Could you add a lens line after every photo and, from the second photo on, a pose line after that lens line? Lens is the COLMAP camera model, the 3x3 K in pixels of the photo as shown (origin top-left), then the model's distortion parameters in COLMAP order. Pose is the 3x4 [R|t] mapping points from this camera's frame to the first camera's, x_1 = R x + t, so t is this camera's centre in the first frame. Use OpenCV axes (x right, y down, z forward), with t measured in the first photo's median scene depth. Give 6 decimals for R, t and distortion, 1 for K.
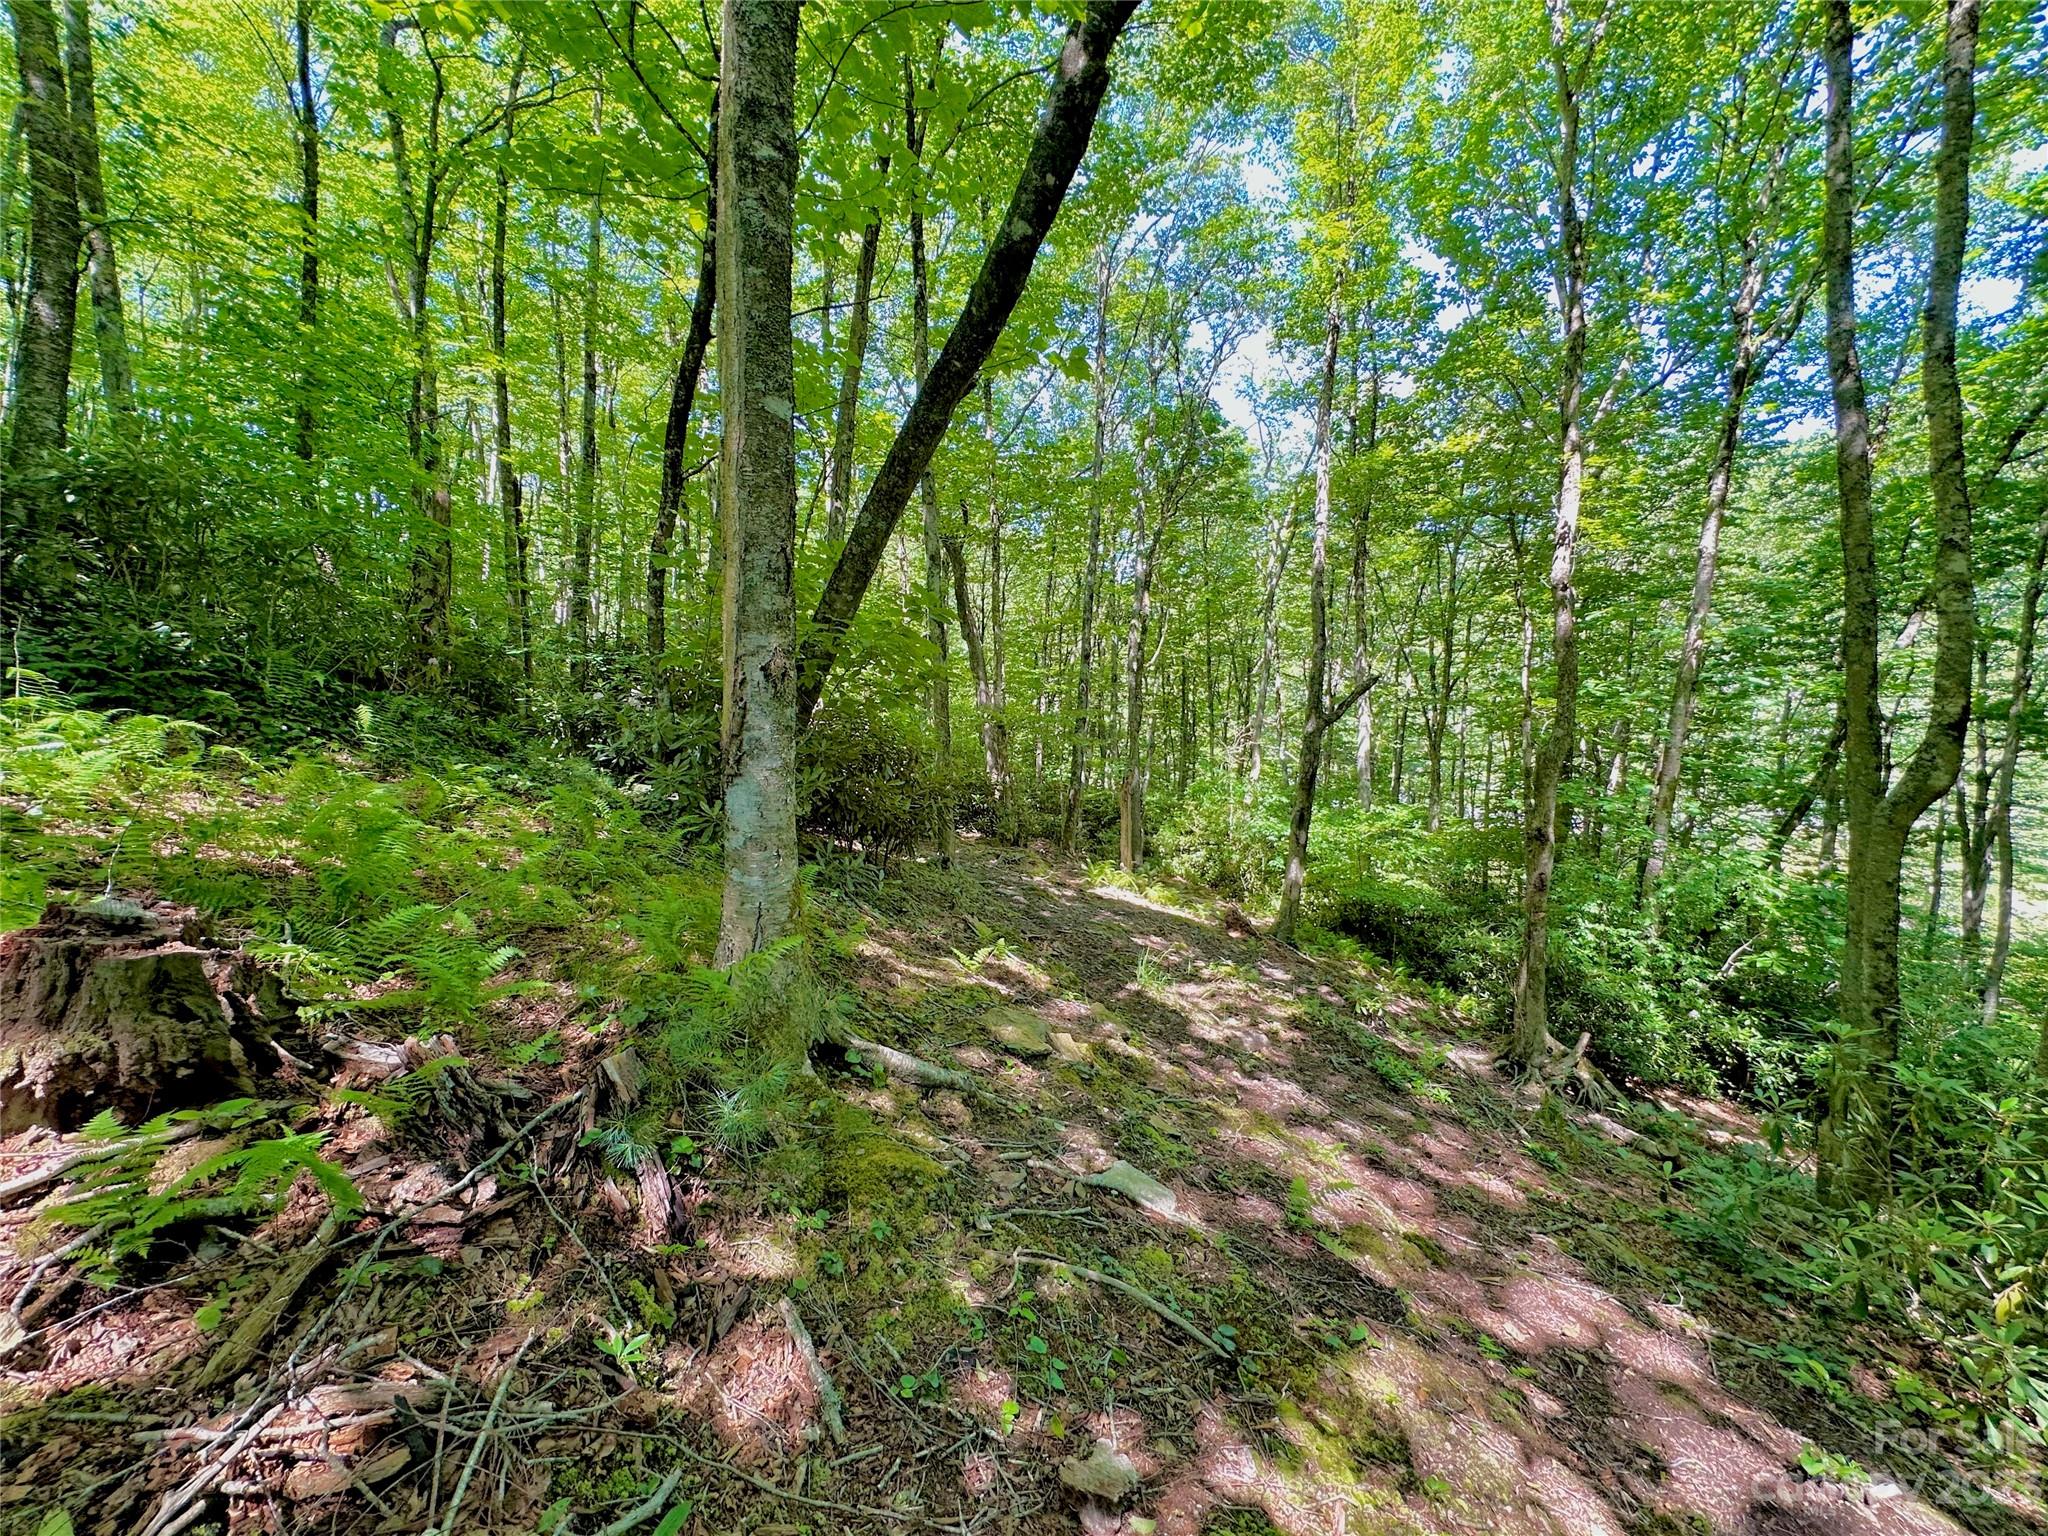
lens RADIAL K [[821.2, 0, 1024.0], [0, 821.2, 768.9], [0, 0, 1]] dist [-0.001335, 0.000121]
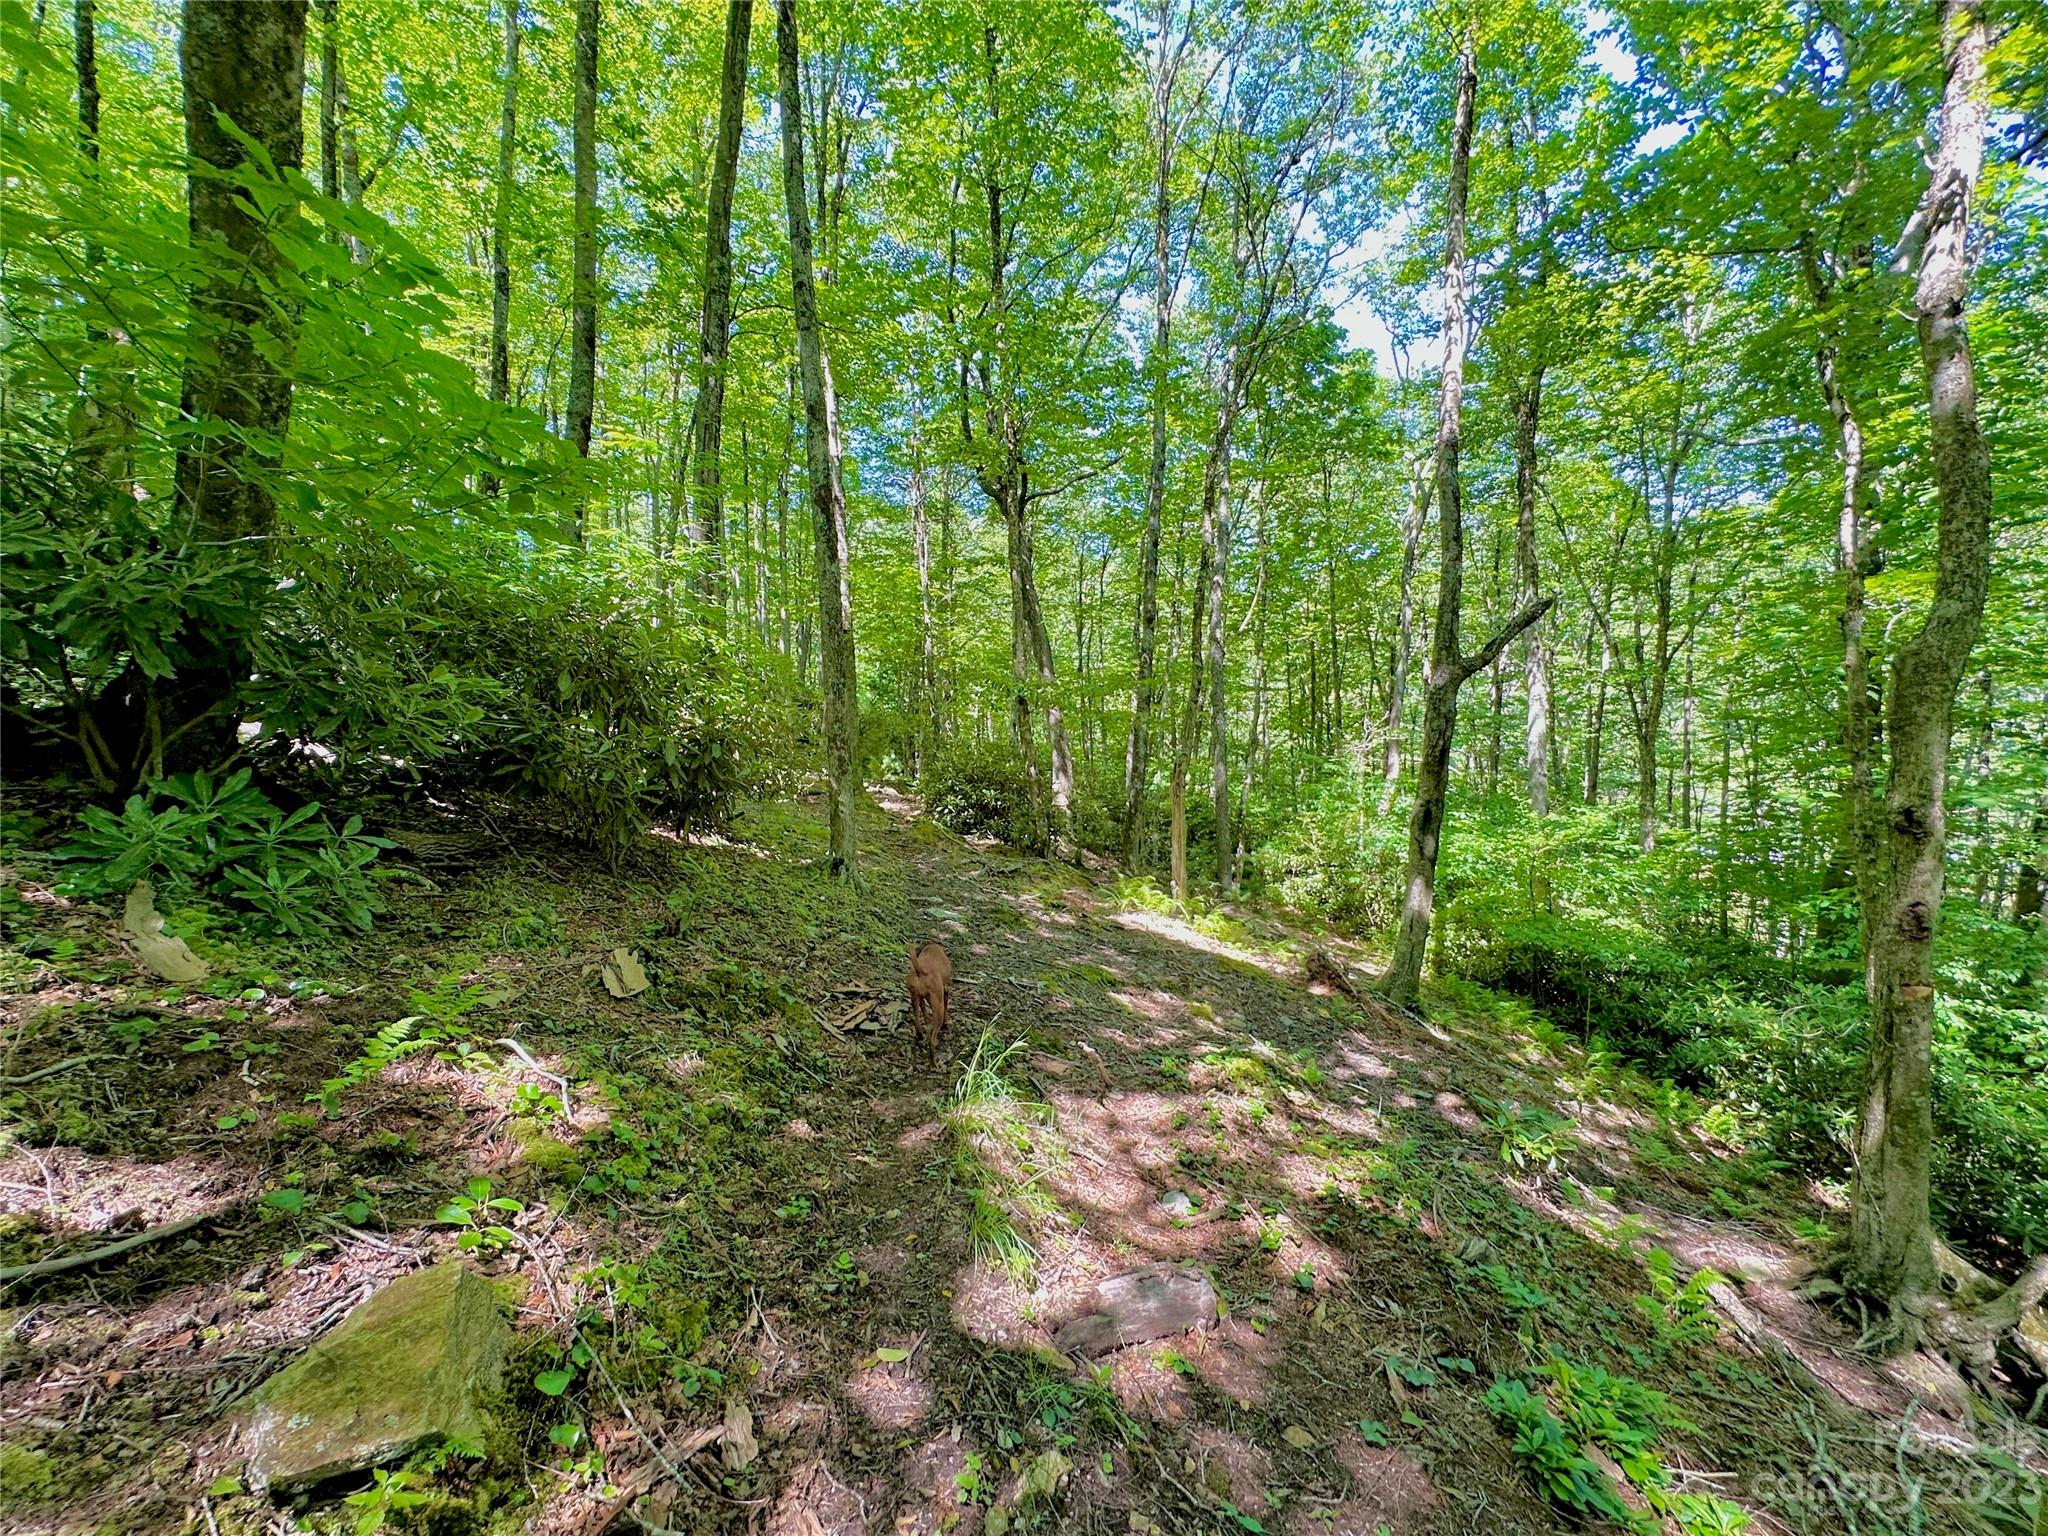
lens RADIAL K [[821.2, 0, 1024.0], [0, 821.2, 766.9], [0, 0, 1]] dist [-0.001335, 0.000121]
pose [[0.983668, -0.002419, -0.179977, 0.129418], [-0.004118, 0.999345, -0.035941, 0.042343], [0.179946, 0.036095, 0.983014, 0.273940]]
